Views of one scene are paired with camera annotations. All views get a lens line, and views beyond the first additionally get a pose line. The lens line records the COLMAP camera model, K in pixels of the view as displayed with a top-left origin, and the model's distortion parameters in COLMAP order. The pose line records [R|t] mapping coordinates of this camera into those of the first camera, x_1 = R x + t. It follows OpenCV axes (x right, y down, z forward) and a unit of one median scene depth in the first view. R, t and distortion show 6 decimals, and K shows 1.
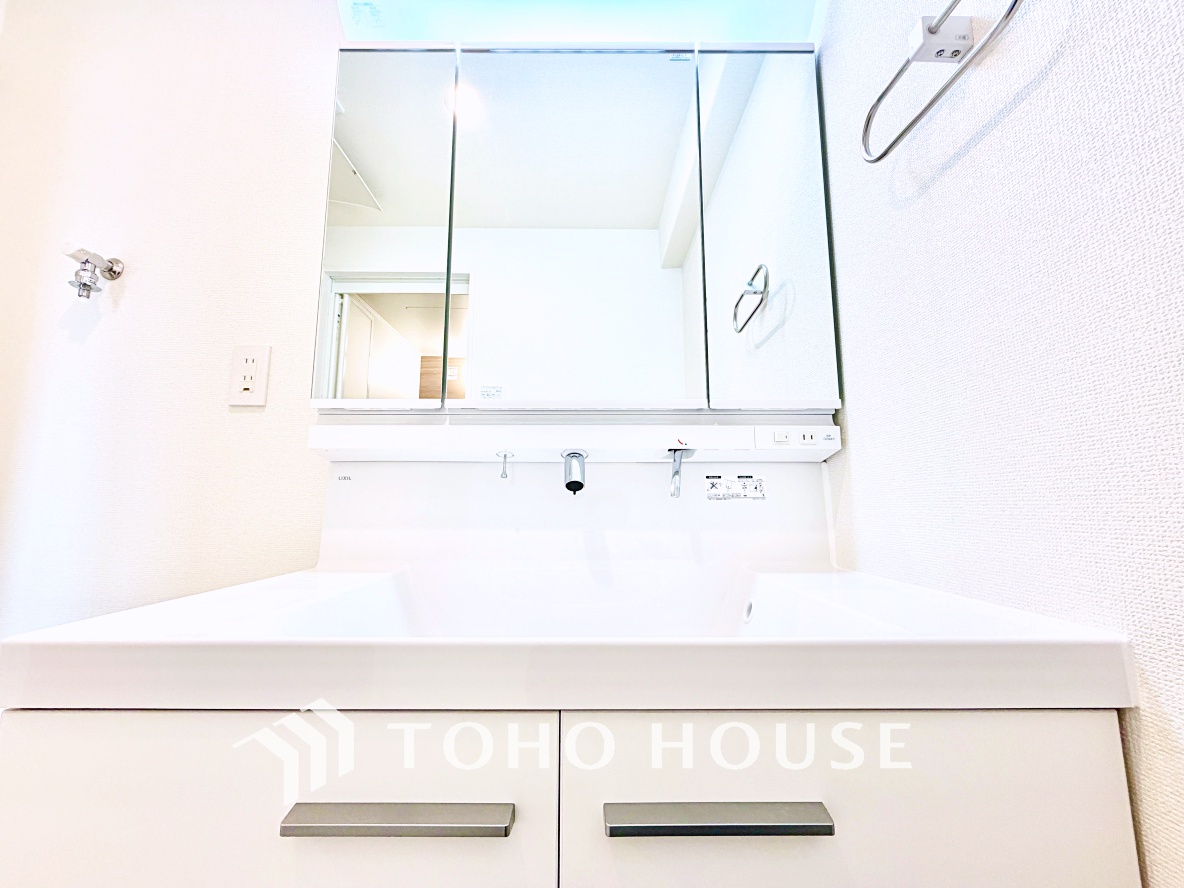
lens RADIAL K [[471.5, 0, 591.4], [0, 471.5, 440.1], [0, 0, 1]] dist [-0.000427, 0.000661]
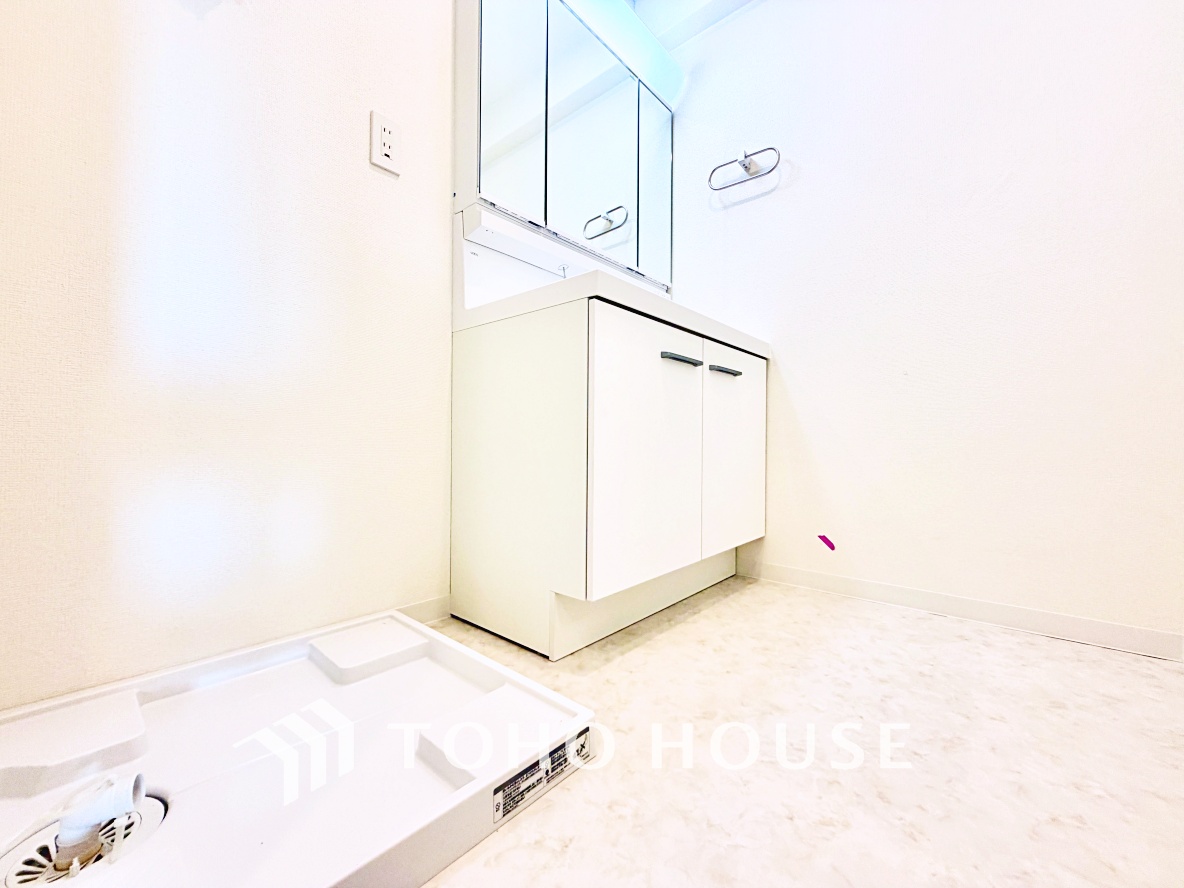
lens RADIAL K [[471.5, 0, 585.7], [0, 471.5, 443.5], [0, 0, 1]] dist [-0.000427, 0.000661]
pose [[0.667302, 0.005196, 0.744769, -1.323624], [-0.113507, 0.989004, 0.094801, 0.470091], [-0.736087, -0.147797, 0.660555, -0.313956]]
